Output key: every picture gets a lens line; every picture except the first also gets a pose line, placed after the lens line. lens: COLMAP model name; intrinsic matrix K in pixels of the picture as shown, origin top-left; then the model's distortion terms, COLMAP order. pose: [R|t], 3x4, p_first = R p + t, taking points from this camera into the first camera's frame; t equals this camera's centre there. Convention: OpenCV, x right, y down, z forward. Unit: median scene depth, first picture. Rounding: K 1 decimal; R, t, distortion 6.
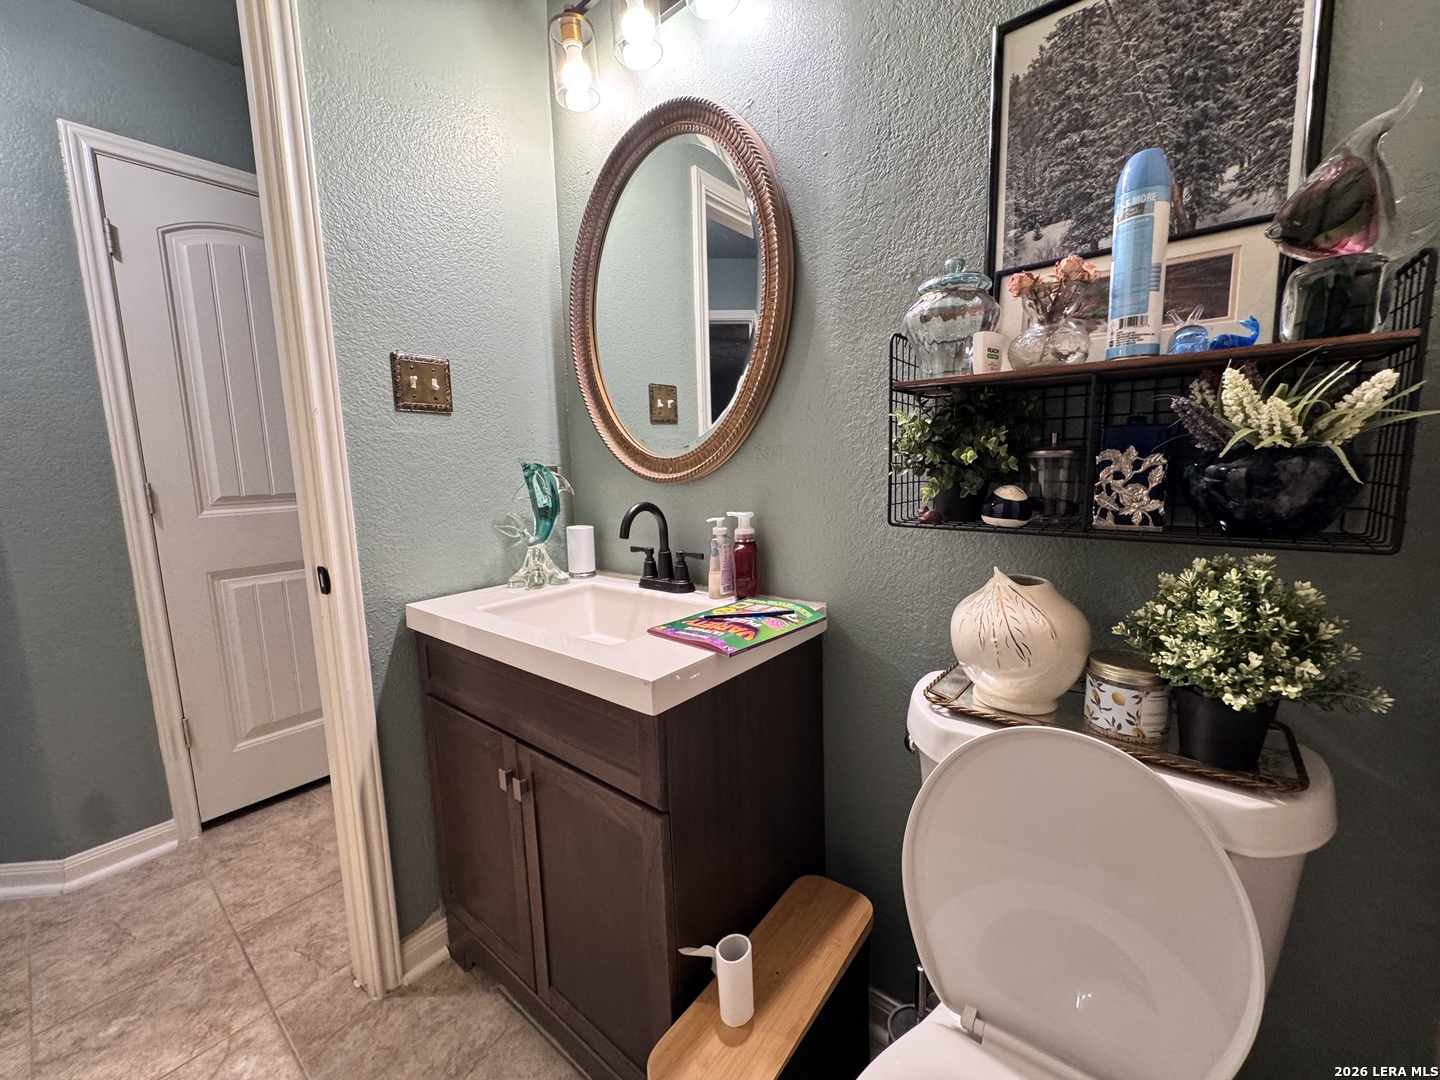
lens RADIAL K [[574.2, 0, 719.4], [0, 574.2, 534.3], [0, 0, 1]] dist [-0.001403, 0.000588]
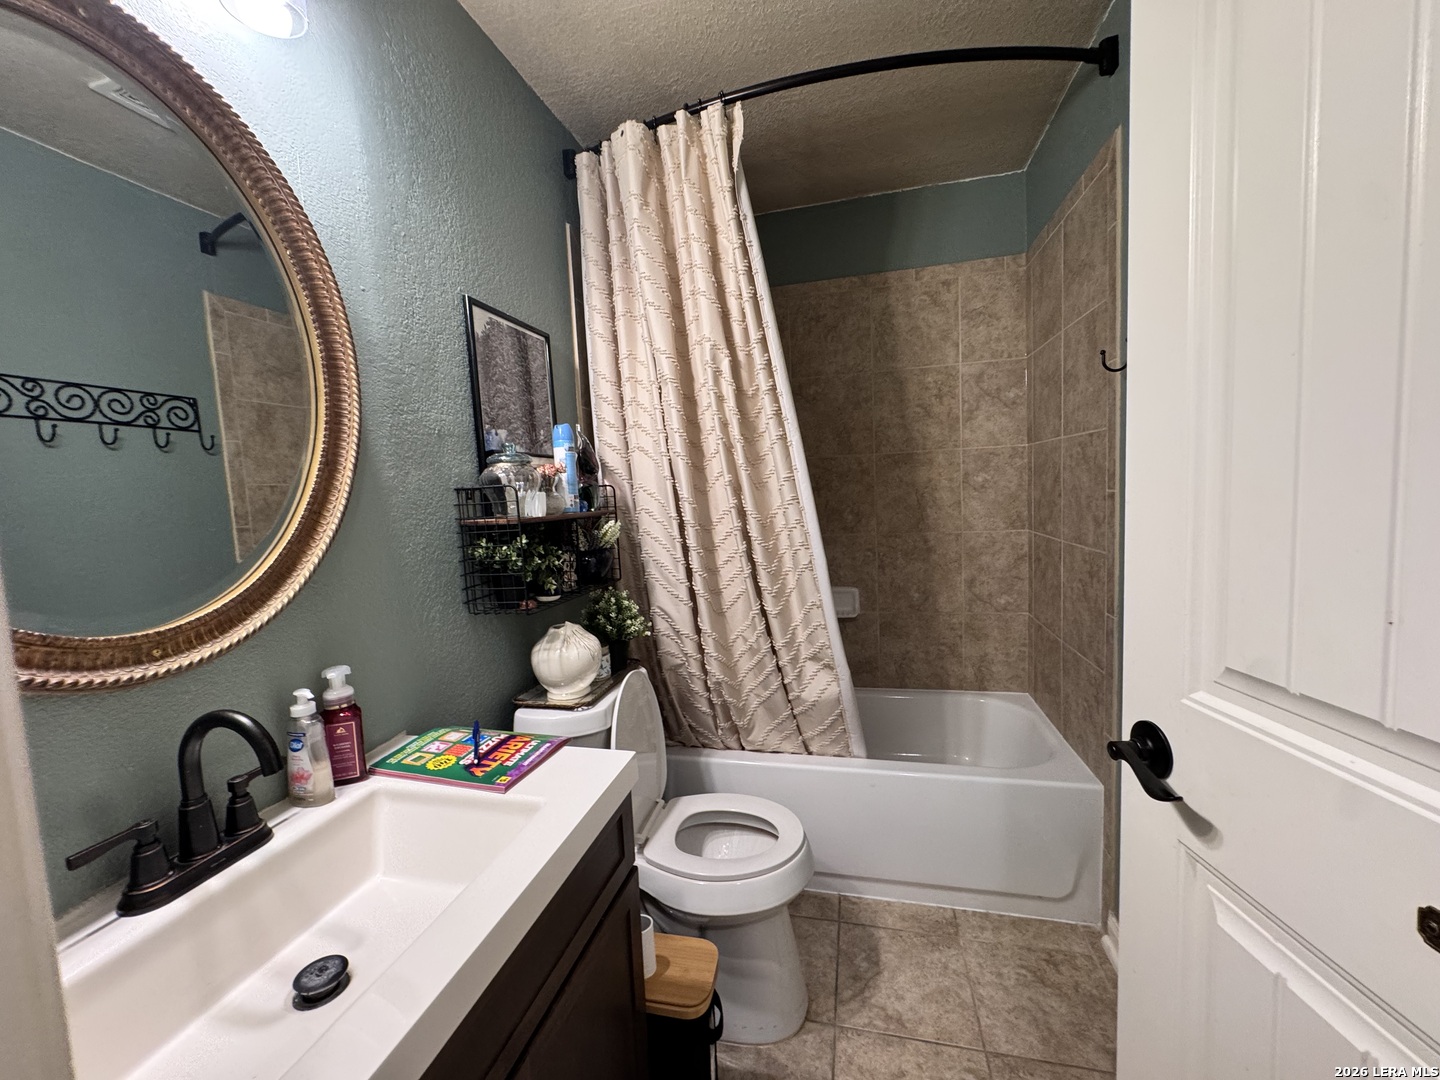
lens RADIAL K [[574.2, 0, 719.4], [0, 574.2, 534.3], [0, 0, 1]] dist [-0.001403, 0.000588]
pose [[-0.426137, -0.023002, 0.904366, -1.058497], [0.171112, 0.979582, 0.105543, -0.253151], [-0.888329, 0.199724, -0.413501, 0.999276]]
